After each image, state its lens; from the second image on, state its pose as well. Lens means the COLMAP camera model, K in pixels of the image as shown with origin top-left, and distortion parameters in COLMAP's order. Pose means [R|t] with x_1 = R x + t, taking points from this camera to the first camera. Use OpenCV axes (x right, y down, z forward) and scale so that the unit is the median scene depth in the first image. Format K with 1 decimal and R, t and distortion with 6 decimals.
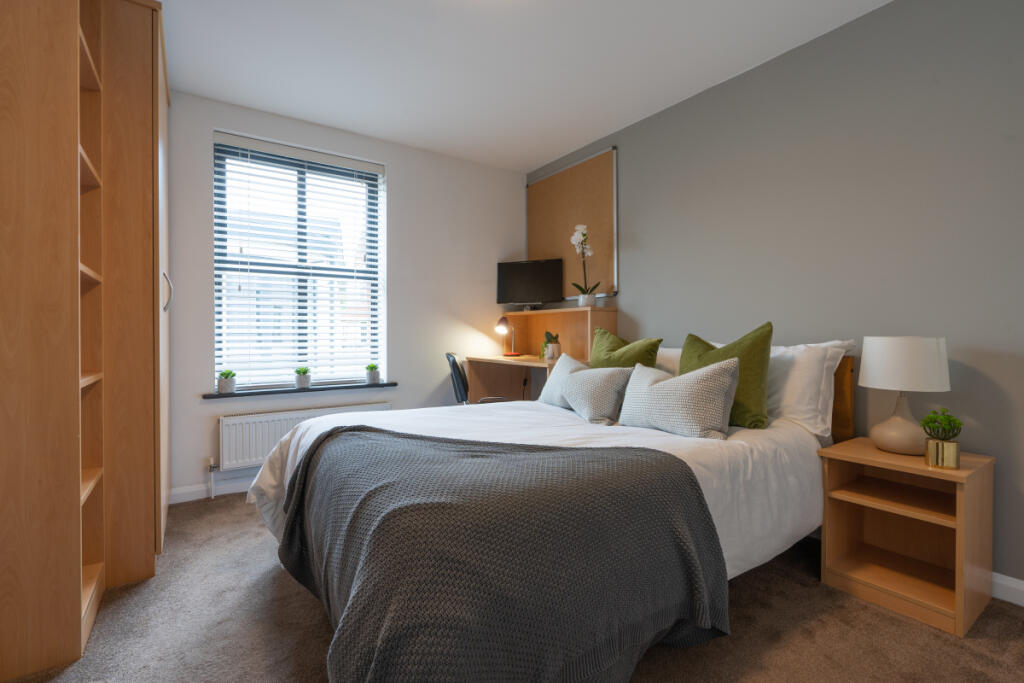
lens RADIAL K [[463.8, 0, 510.6], [0, 463.8, 340.1], [0, 0, 1]] dist [-0.004414, 0.002084]
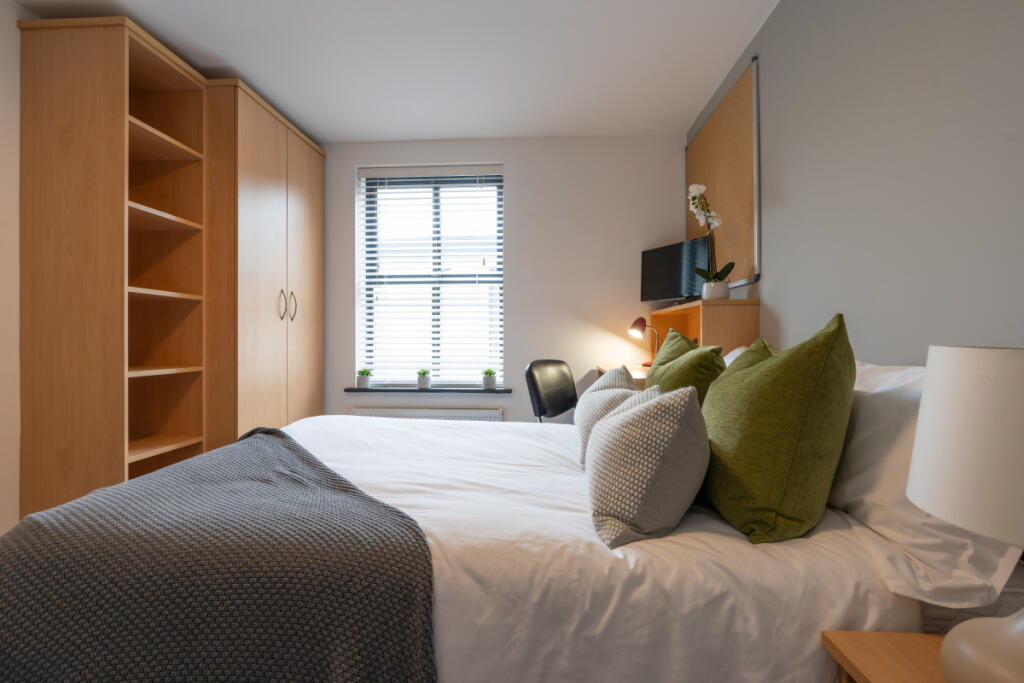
lens RADIAL K [[463.8, 0, 506.9], [0, 463.8, 340.2], [0, 0, 1]] dist [-0.004414, 0.002084]
pose [[0.789321, 0.003972, -0.613968, 0.346873], [-0.008031, 0.999960, -0.003856, -0.005780], [0.613928, 0.007974, 0.789322, 0.256241]]
